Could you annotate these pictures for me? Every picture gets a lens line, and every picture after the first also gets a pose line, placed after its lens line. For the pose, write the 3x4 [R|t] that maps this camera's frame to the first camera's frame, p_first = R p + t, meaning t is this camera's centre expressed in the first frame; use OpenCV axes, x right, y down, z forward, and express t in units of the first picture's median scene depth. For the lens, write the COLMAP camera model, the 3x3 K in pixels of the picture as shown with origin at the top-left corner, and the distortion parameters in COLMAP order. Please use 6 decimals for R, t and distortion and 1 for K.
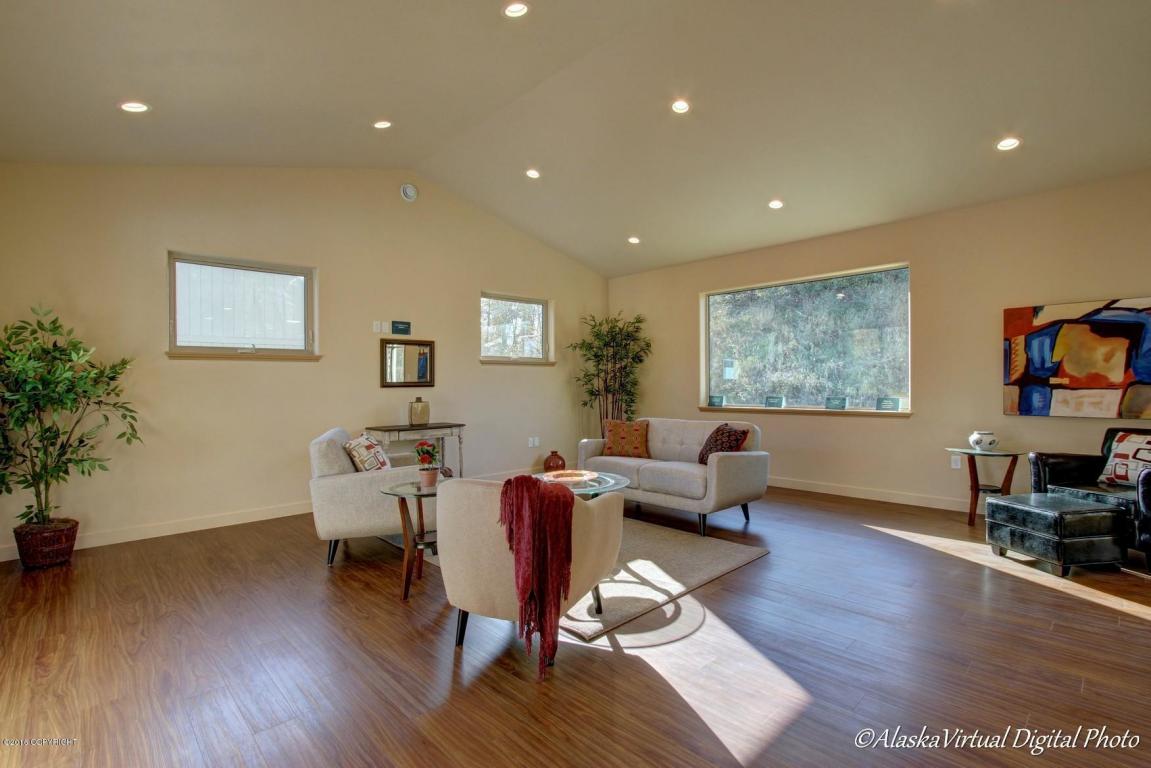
lens RADIAL K [[534.9, 0, 575.5], [0, 534.9, 384.0], [0, 0, 1]] dist [0.000258, 0.000878]
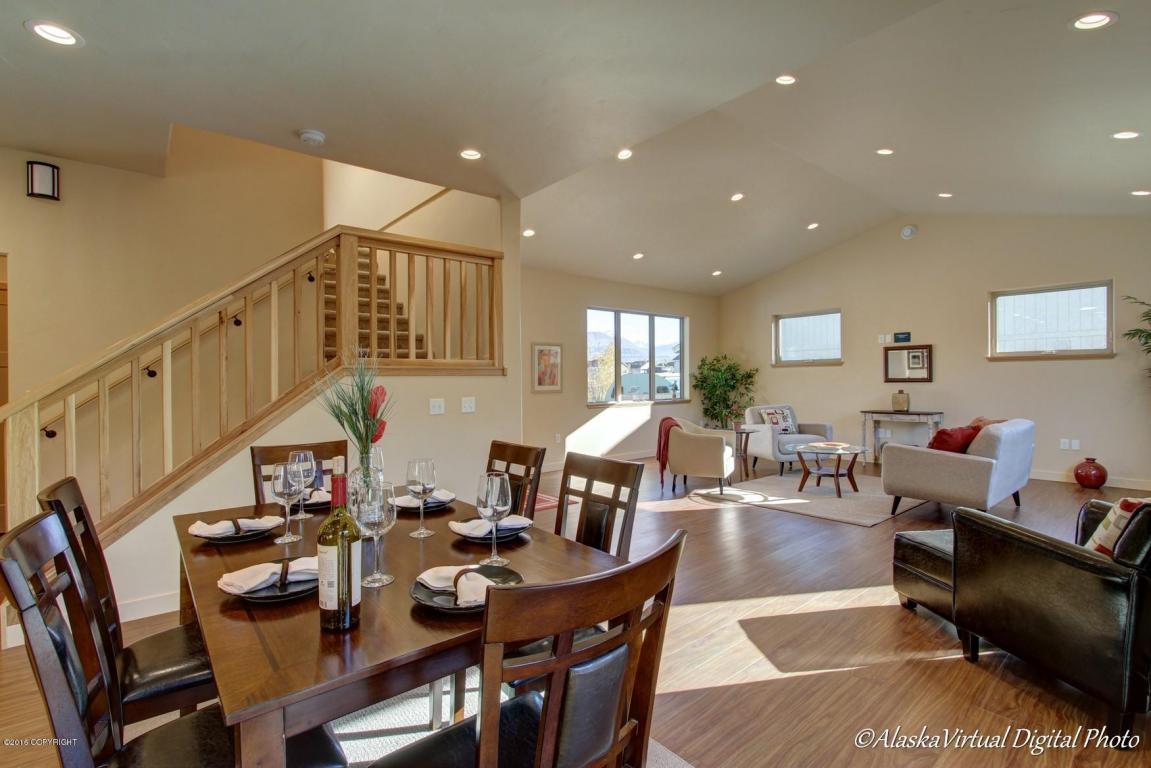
lens RADIAL K [[528.5, 0, 573.9], [0, 528.5, 382.0], [0, 0, 1]] dist [-0.013863, -0.000384]
pose [[-0.059495, 0.010150, -0.998177, 1.021405], [0.004787, 0.999940, 0.009882, -0.011330], [0.998217, -0.004190, -0.059540, 0.265550]]
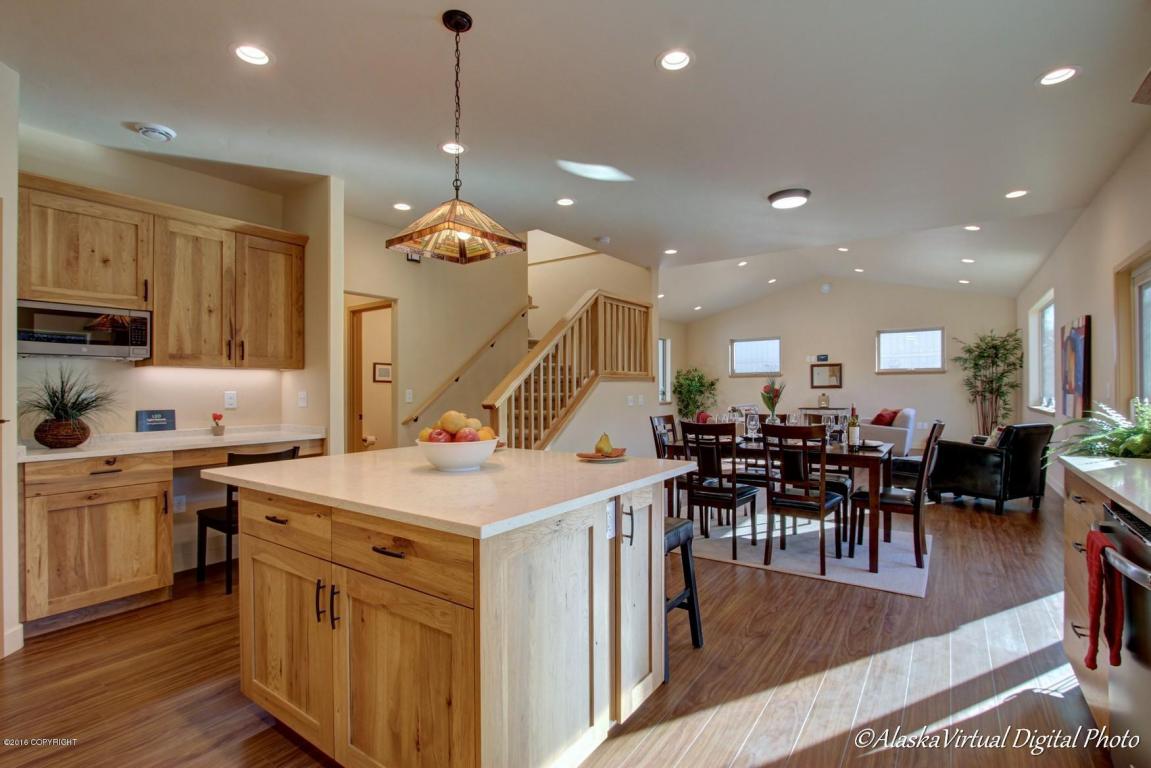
lens RADIAL K [[534.9, 0, 575.5], [0, 534.9, 384.0], [0, 0, 1]] dist [0.000258, 0.000878]
pose [[0.202143, -0.004459, -0.979346, 1.416835], [0.002258, 0.999989, -0.004086, -0.003823], [0.979353, -0.001386, 0.202151, -0.287656]]
